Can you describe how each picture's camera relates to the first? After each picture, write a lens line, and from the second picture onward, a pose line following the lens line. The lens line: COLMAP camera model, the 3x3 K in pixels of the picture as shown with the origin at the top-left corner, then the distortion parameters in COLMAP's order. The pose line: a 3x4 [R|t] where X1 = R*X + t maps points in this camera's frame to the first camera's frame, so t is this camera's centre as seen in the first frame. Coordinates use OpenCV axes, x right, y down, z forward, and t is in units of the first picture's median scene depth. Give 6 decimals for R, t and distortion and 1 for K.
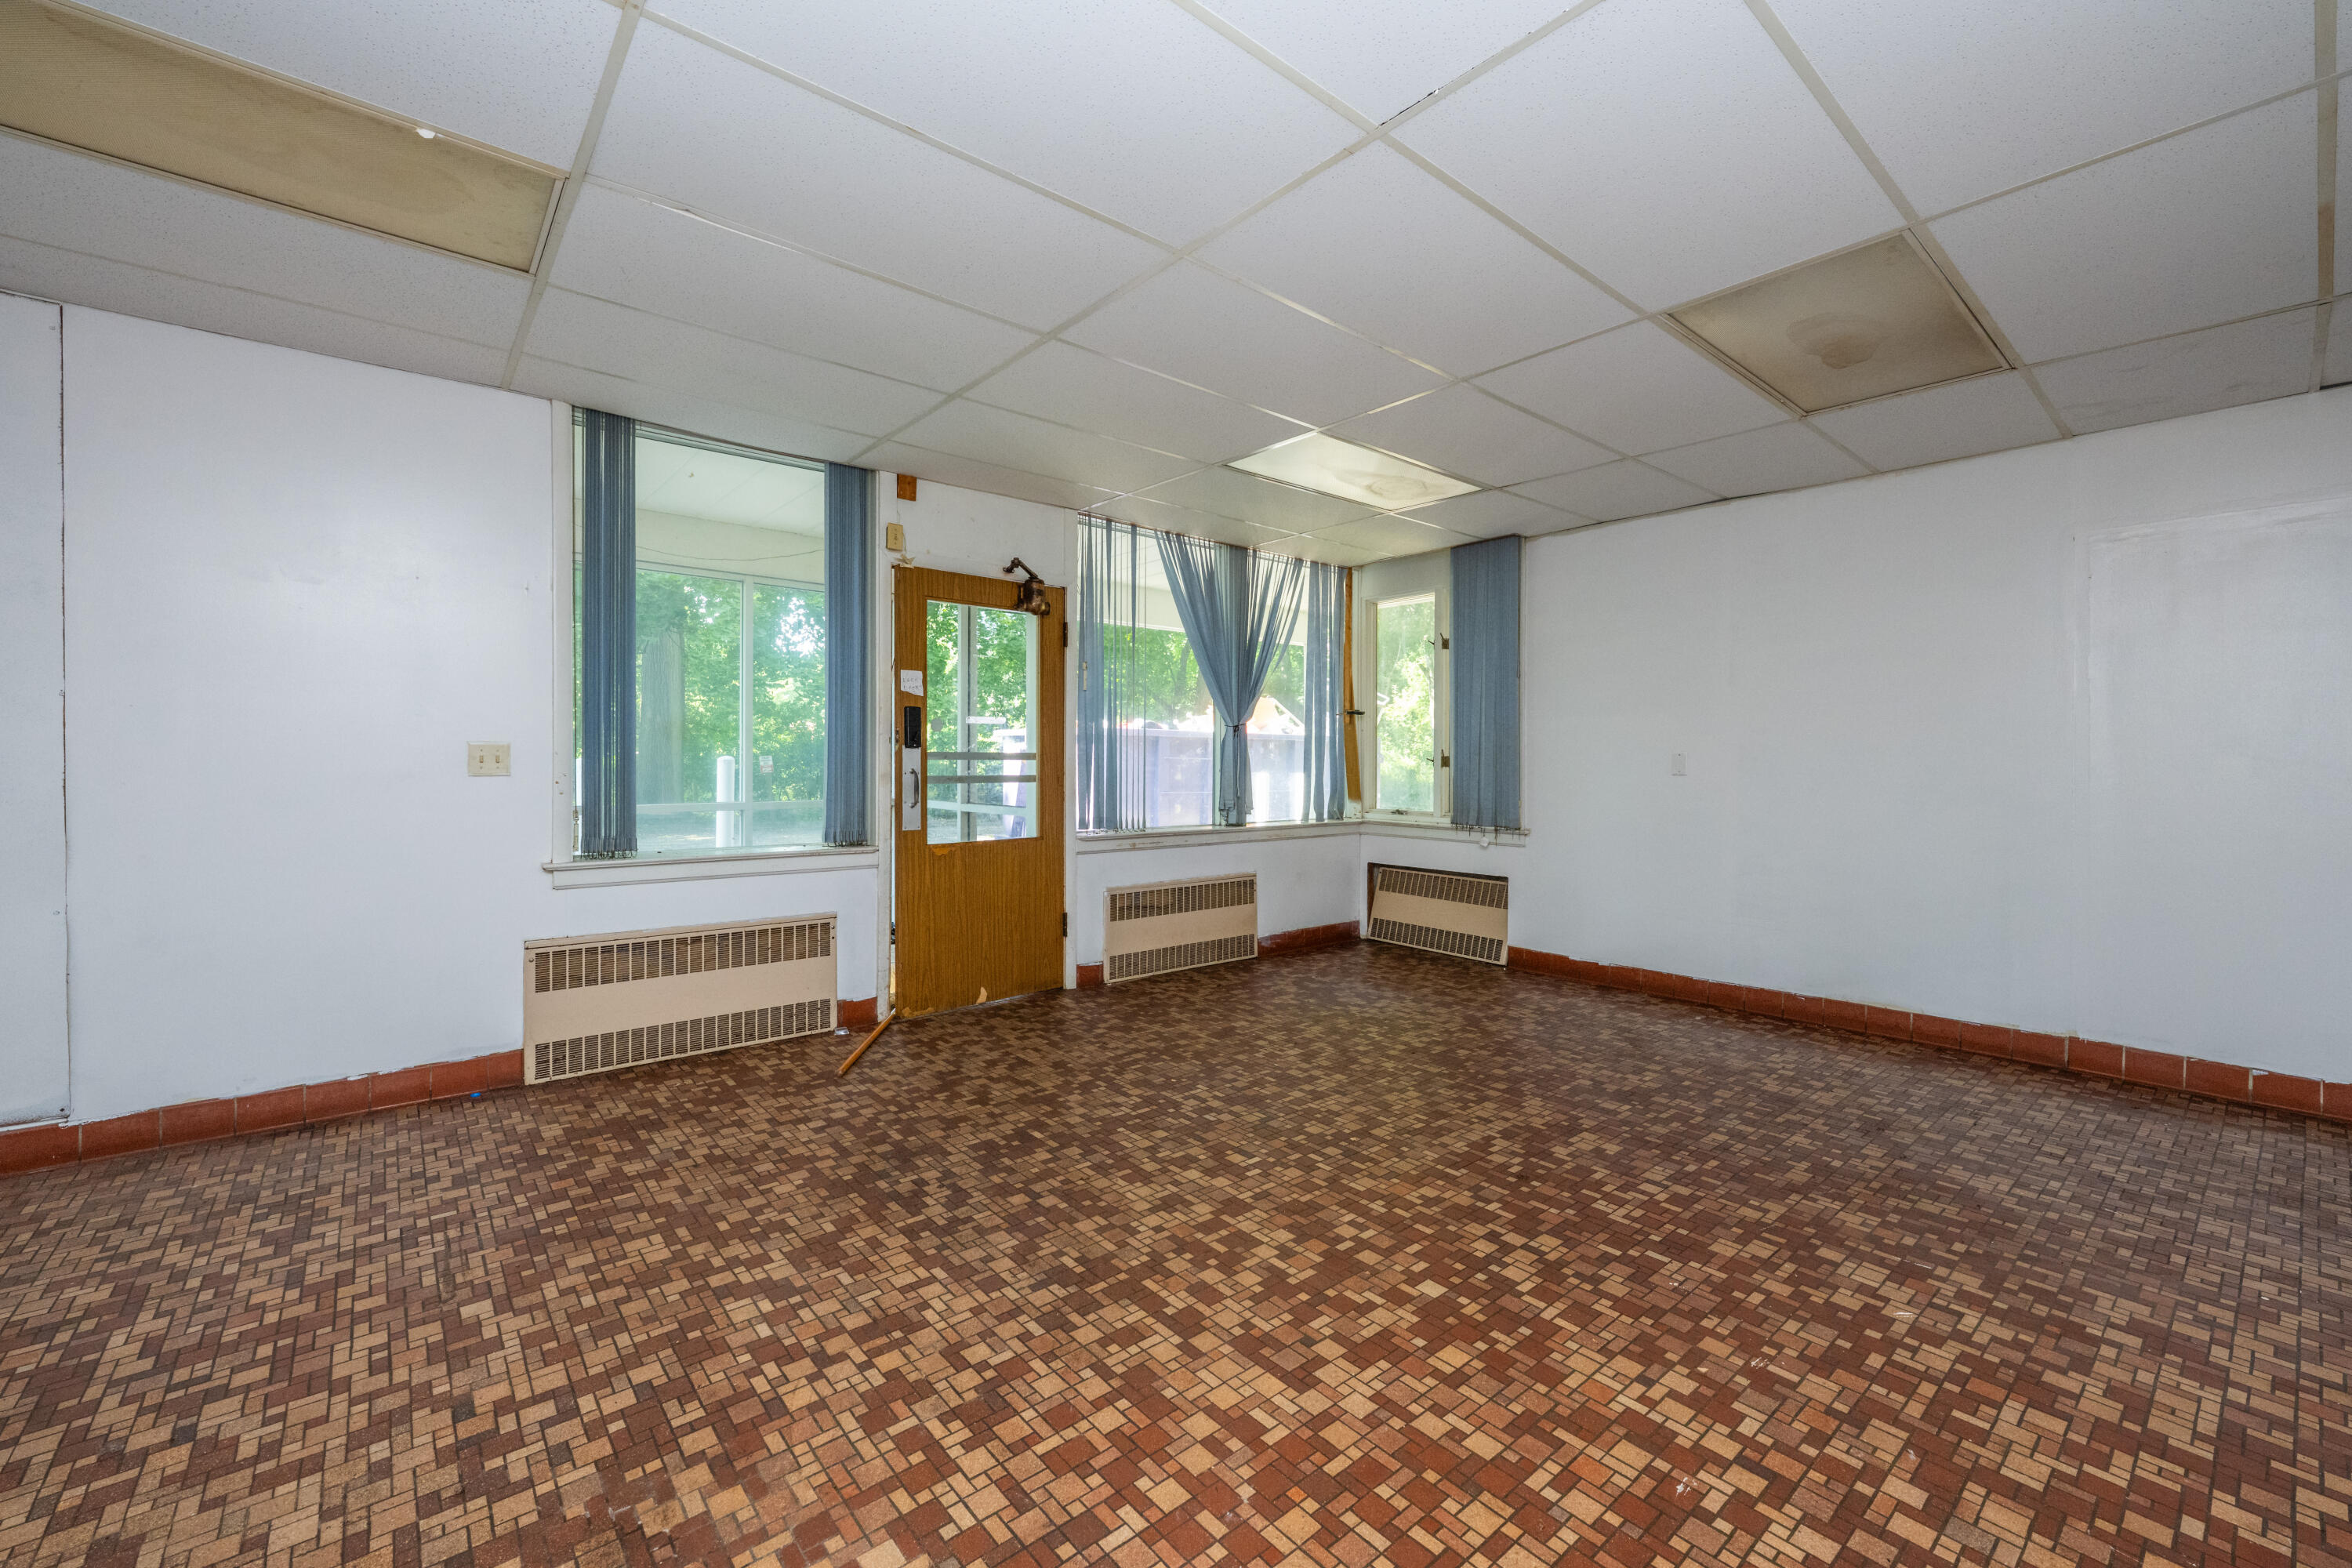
lens RADIAL K [[947.1, 0, 1175.4], [0, 947.1, 771.2], [0, 0, 1]] dist [-0.000383, 0.000105]
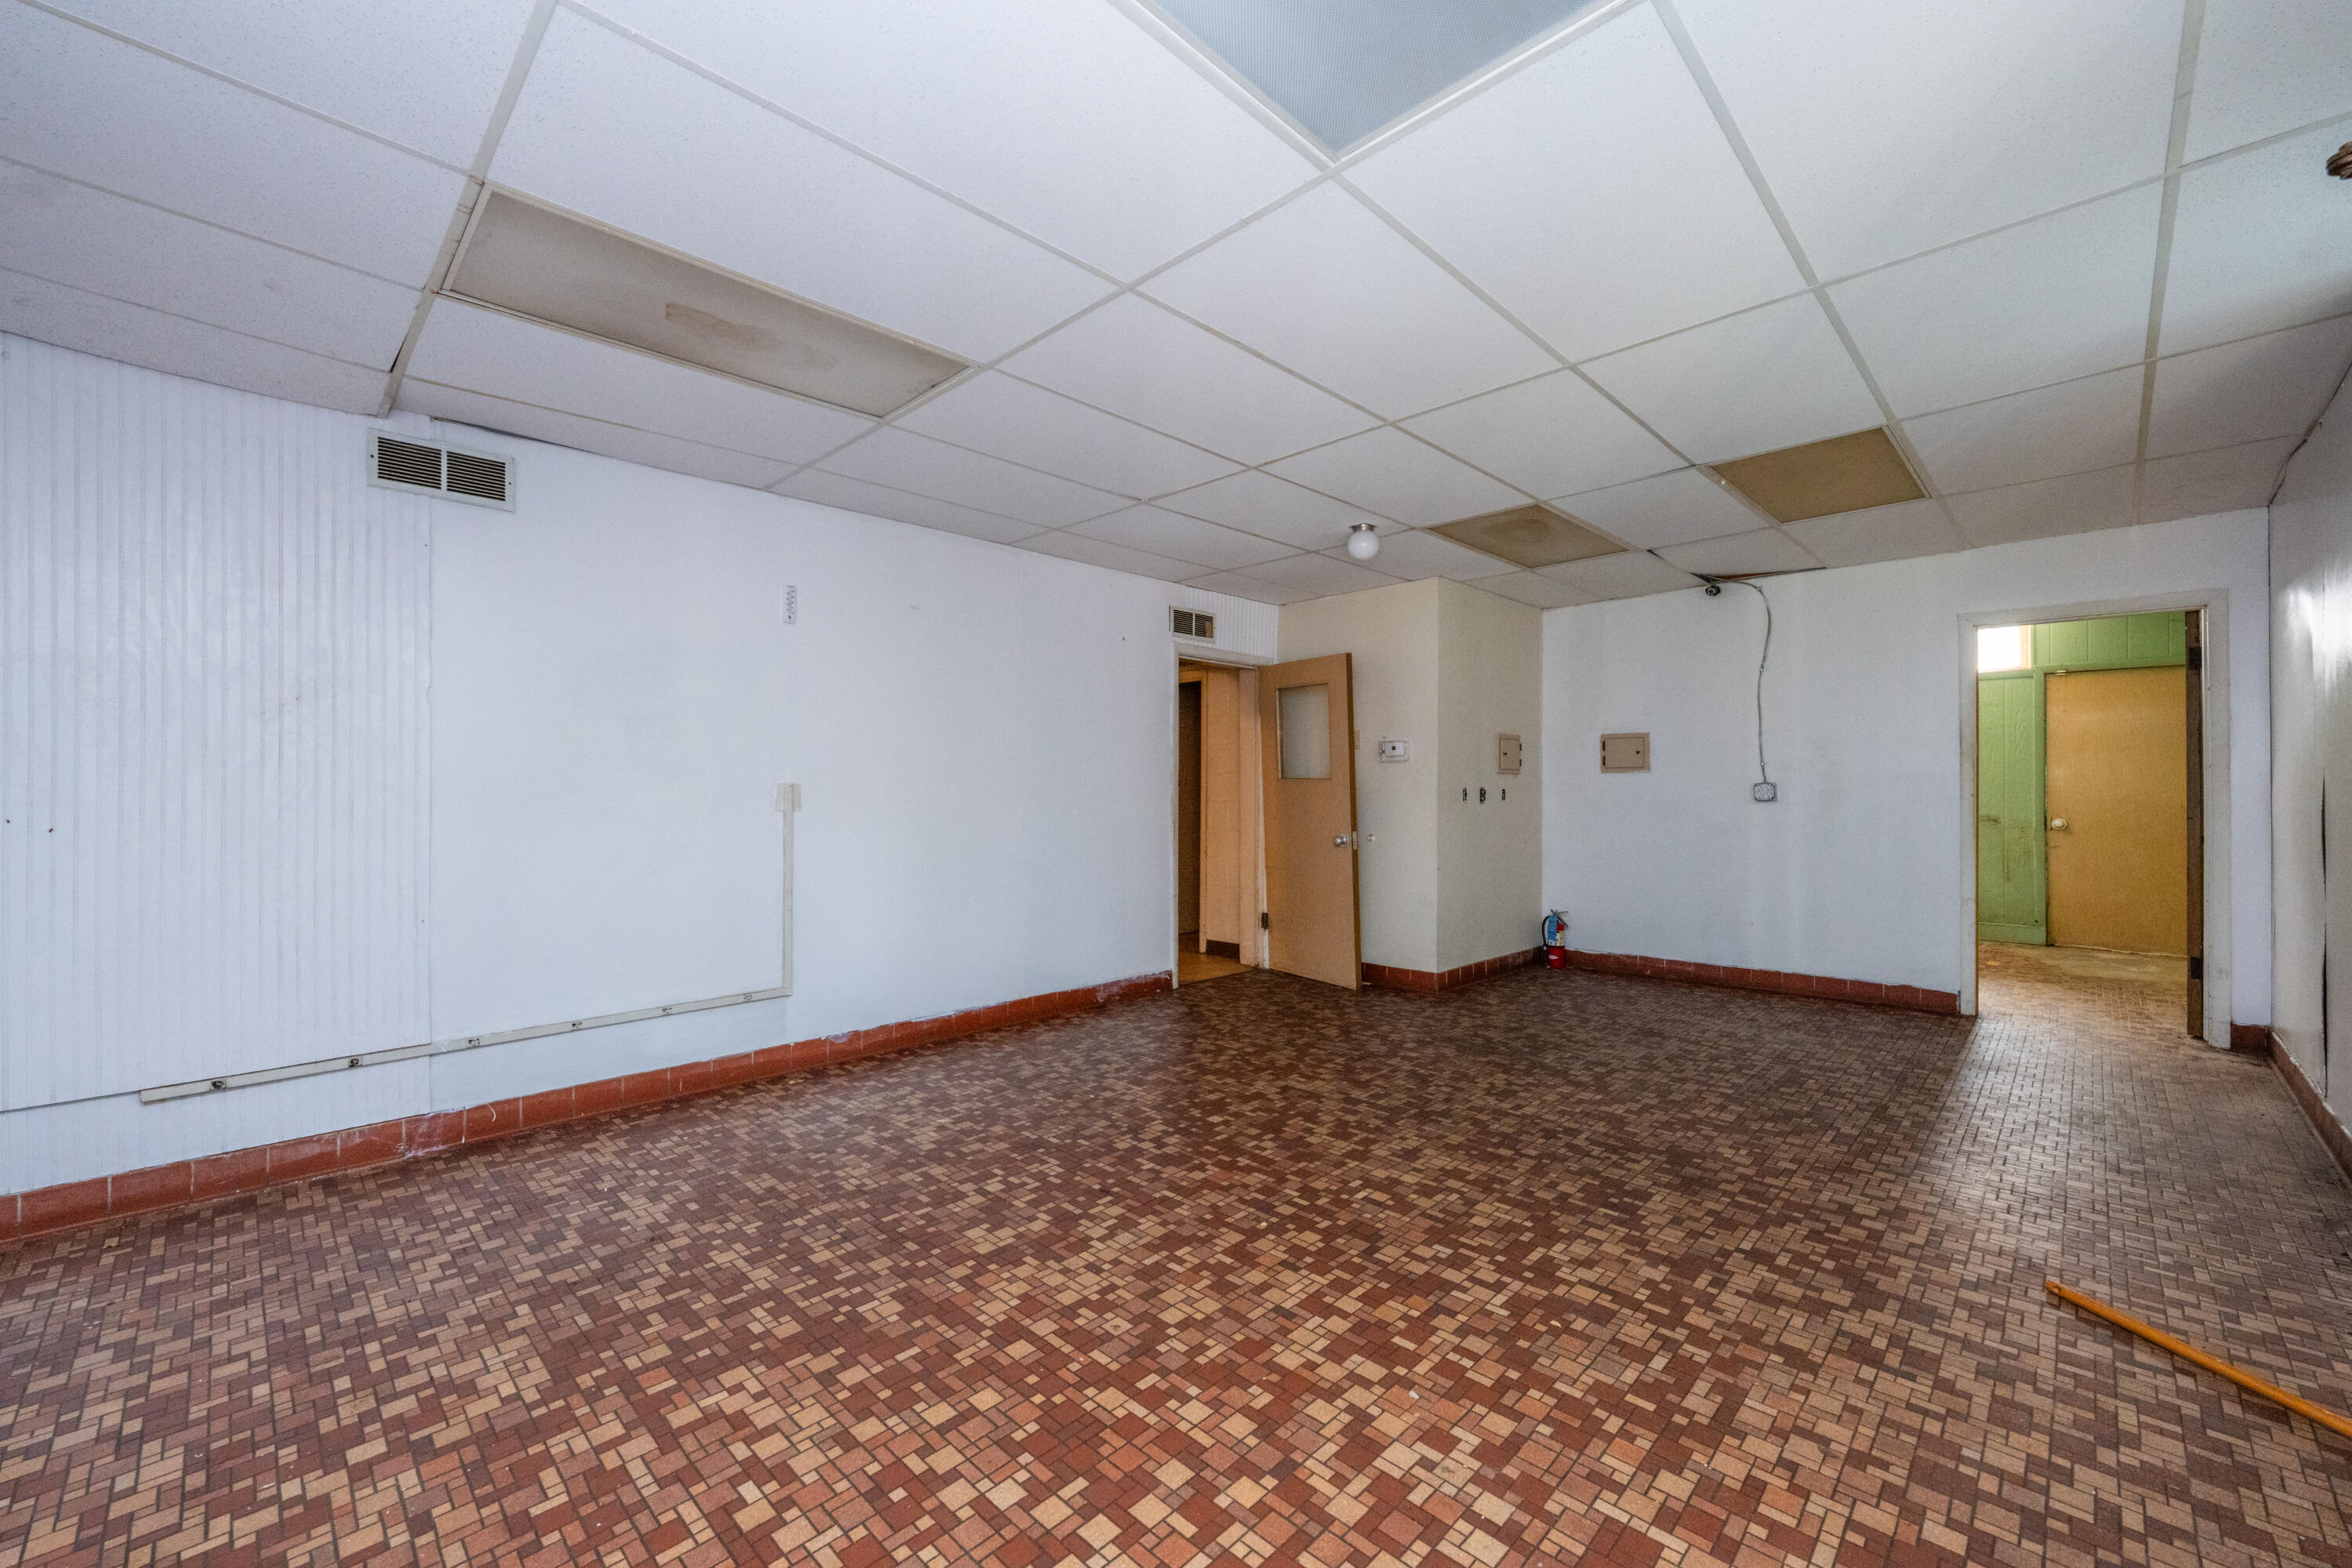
lens RADIAL K [[947.1, 0, 1176.3], [0, 947.1, 784.9], [0, 0, 1]] dist [-0.000383, 0.000105]
pose [[-0.995232, -0.004365, -0.097436, 0.393547], [-0.004846, 0.999977, 0.004694, -0.028306], [0.097414, 0.005144, -0.995231, 2.062343]]
